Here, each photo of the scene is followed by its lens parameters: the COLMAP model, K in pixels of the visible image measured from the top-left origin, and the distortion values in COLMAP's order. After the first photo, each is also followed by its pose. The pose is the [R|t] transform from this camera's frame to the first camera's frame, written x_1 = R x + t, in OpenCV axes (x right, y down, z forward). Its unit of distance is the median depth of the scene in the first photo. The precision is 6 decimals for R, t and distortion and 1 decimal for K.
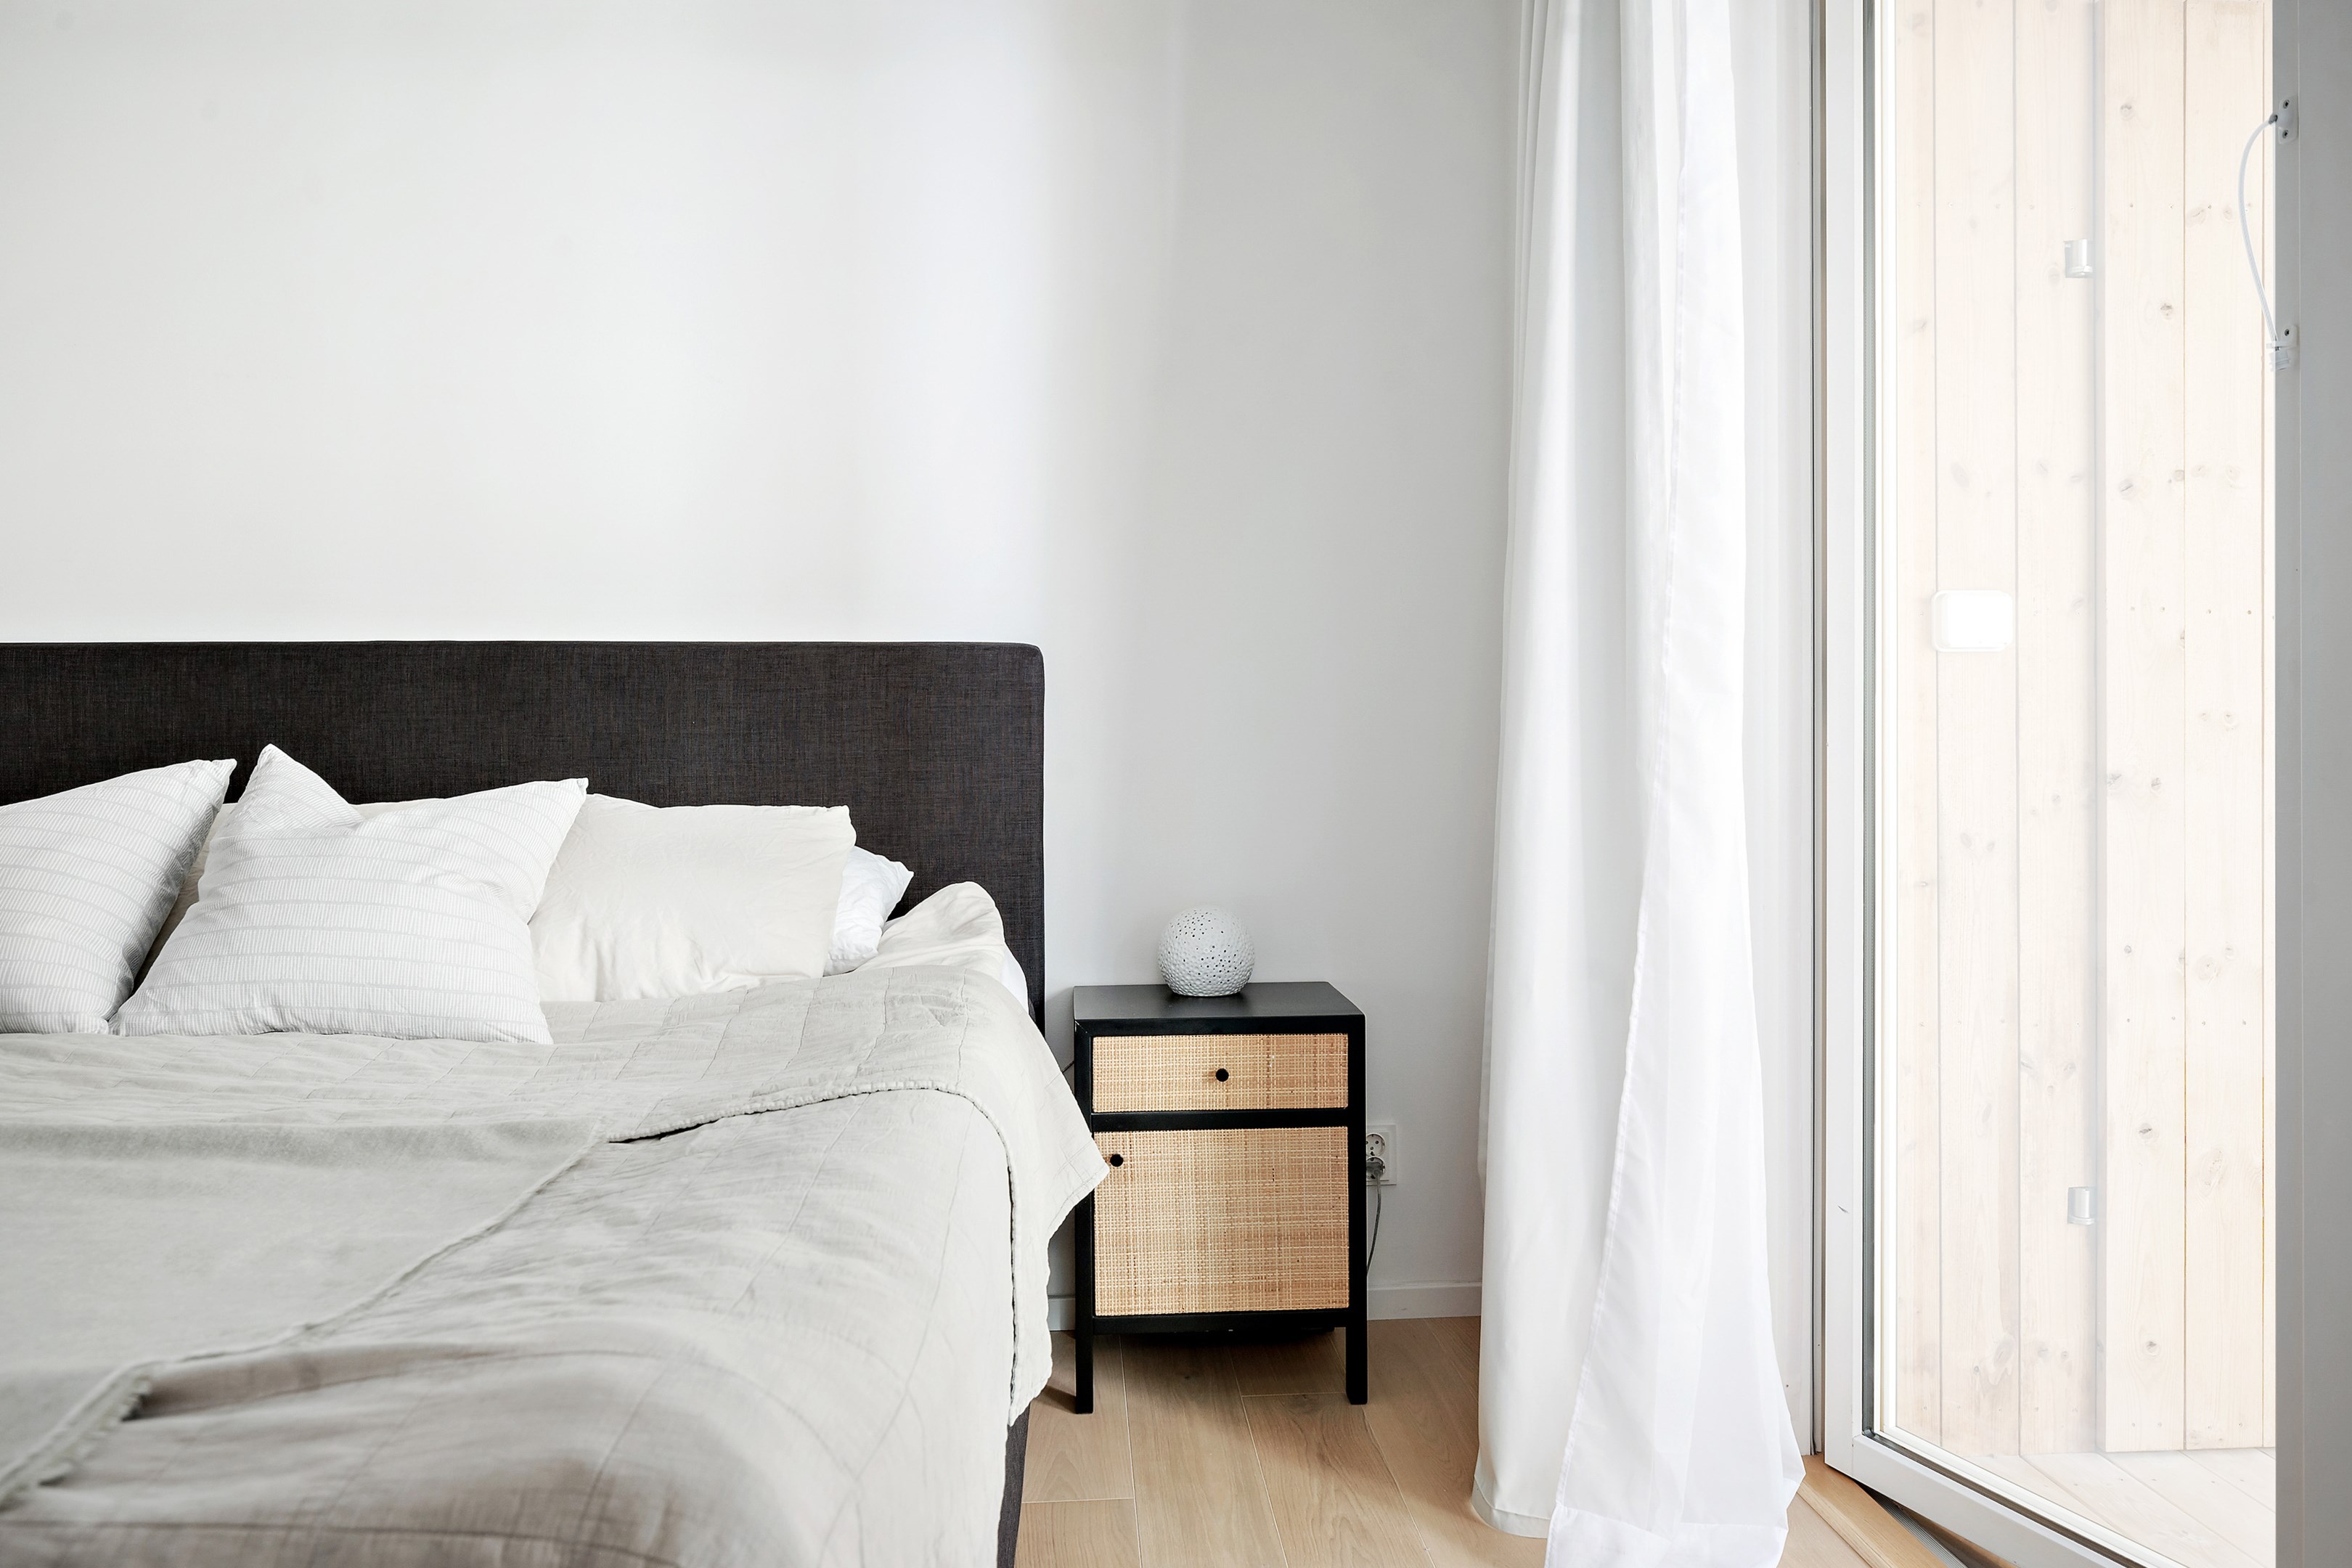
lens RADIAL K [[1496.3, 0, 1178.8], [0, 1496.3, 781.2], [0, 0, 1]] dist [0.000955, 0.000326]
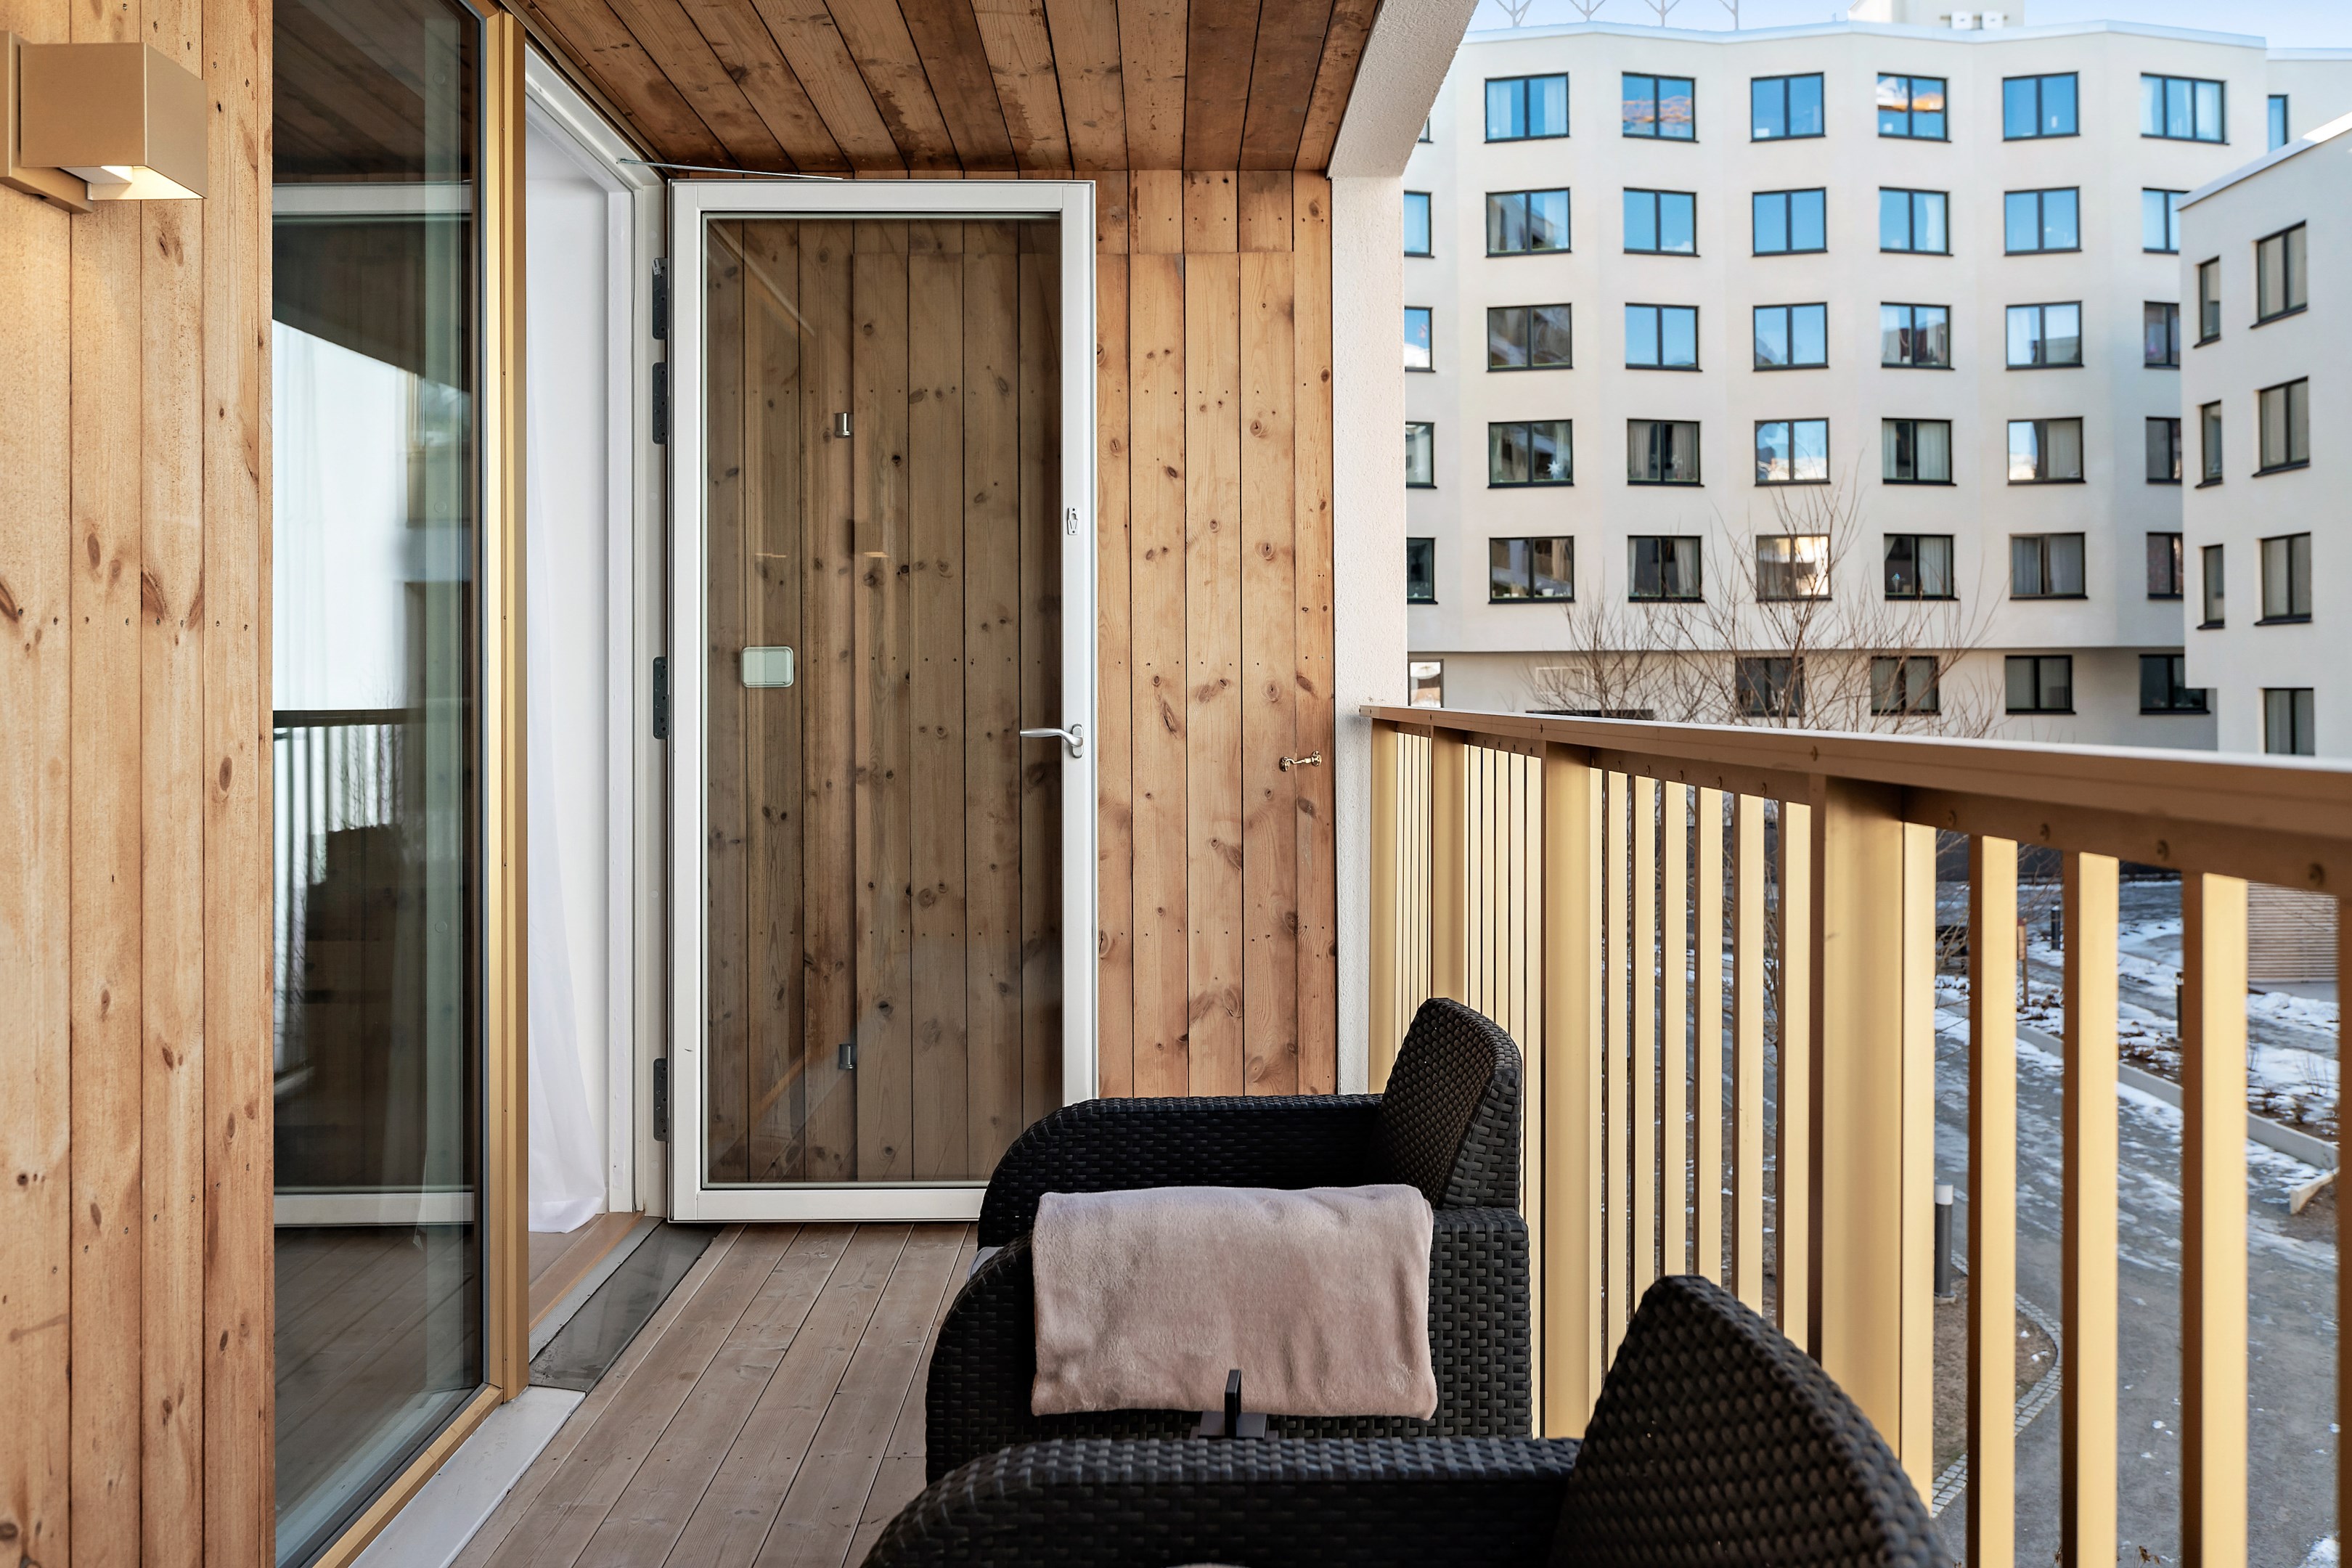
lens RADIAL K [[1917.3, 0, 1174.0], [0, 1917.3, 783.9], [0, 0, 1]] dist [-0.010056, 0.007222]
pose [[0.998489, -0.001945, -0.054927, 1.040136], [0.001687, 0.999987, -0.004747, 0.020647], [0.054935, 0.004647, 0.998479, -0.902747]]
